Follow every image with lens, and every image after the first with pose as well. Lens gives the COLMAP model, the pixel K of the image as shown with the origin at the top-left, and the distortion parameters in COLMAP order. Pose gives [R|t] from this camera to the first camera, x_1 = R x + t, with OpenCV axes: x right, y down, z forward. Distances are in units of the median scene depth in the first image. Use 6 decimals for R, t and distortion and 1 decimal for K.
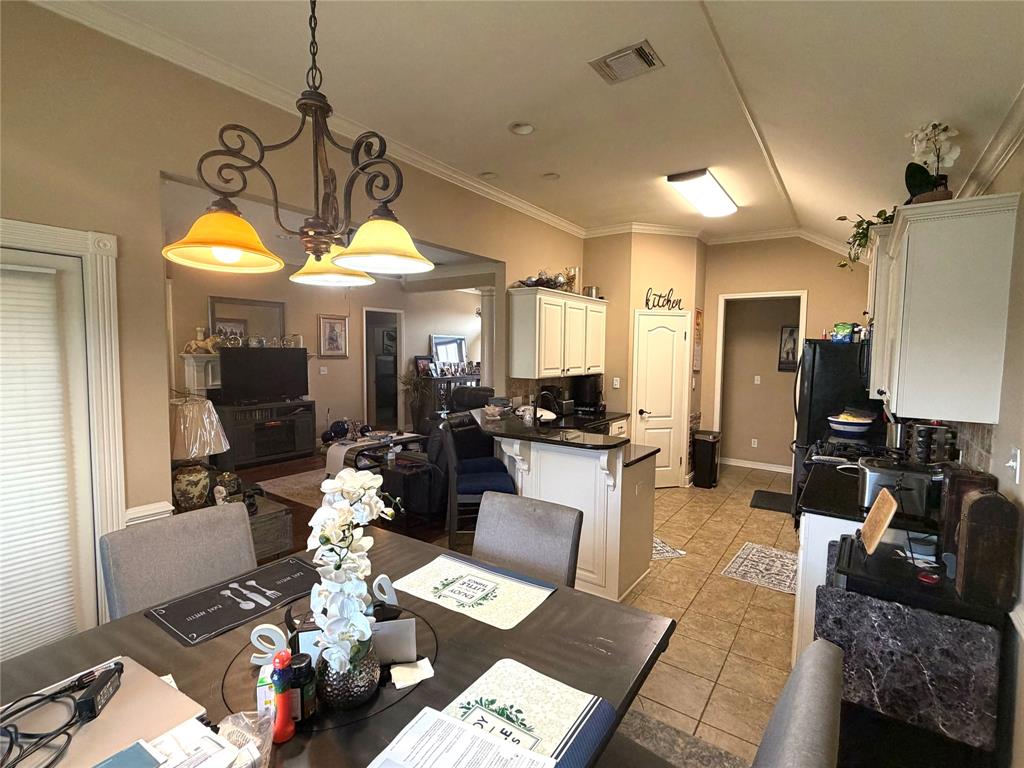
lens RADIAL K [[483.5, 0, 508.0], [0, 483.5, 381.9], [0, 0, 1]] dist [0.002185, 0.000137]
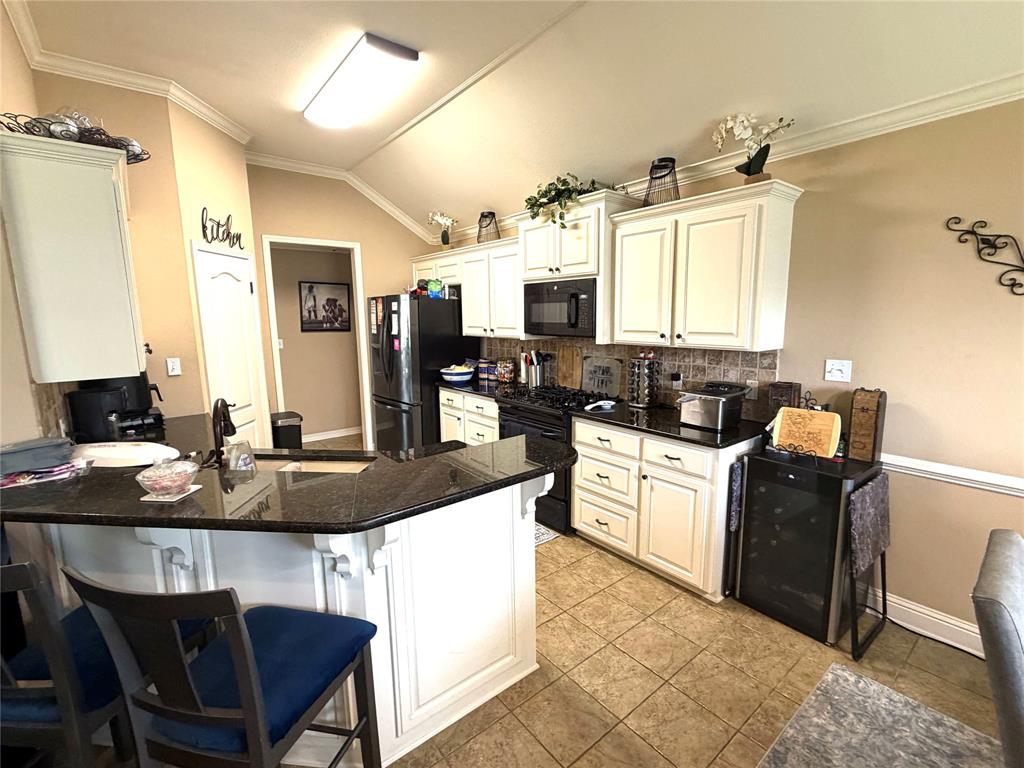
lens RADIAL K [[460.7, 0, 512.4], [0, 460.7, 381.6], [0, 0, 1]] dist [-0.001741, -0.000261]
pose [[0.265169, -0.160790, 0.950701, -0.197144], [0.081765, 0.986196, 0.143987, -0.026627], [-0.960729, 0.039553, 0.274655, 0.465398]]
